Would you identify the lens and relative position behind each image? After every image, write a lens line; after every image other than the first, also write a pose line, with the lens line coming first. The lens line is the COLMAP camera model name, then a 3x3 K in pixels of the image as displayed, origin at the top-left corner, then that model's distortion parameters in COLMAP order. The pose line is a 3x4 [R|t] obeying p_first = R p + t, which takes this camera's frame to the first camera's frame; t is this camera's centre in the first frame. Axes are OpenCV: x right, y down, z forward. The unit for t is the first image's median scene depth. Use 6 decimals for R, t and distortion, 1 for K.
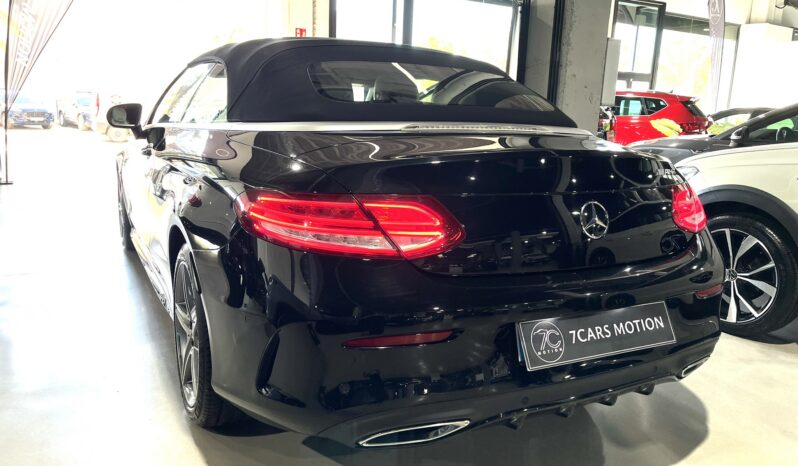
lens RADIAL K [[612.3, 0, 399.8], [0, 612.3, 229.1], [0, 0, 1]] dist [0.020519, -0.002139]
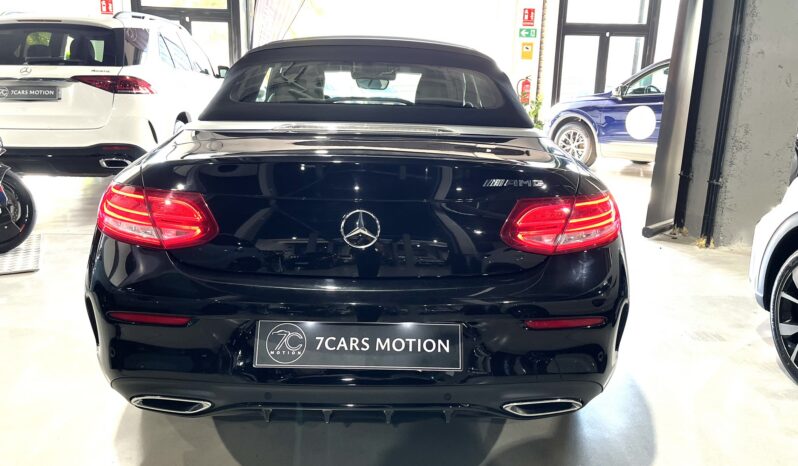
lens RADIAL K [[626.9, 0, 399.0], [0, 626.9, 233.0], [0, 0, 1]] dist [0.053807, -0.078140]
pose [[0.894302, 0.088402, -0.438644, 0.765002], [-0.075002, 0.996036, 0.047822, -0.057466], [0.441133, -0.009868, 0.897387, 0.127149]]
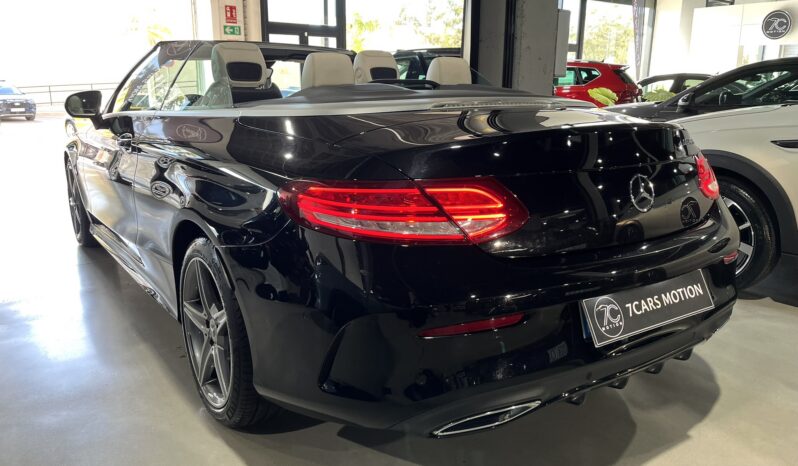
lens RADIAL K [[605.3, 0, 390.1], [0, 605.3, 232.4], [0, 0, 1]] dist [0.083907, -0.126140]
pose [[0.993363, -0.058173, 0.099224, -0.185201], [0.053881, 0.997515, 0.045402, -0.017341], [-0.101619, -0.039754, 0.994029, 0.040993]]
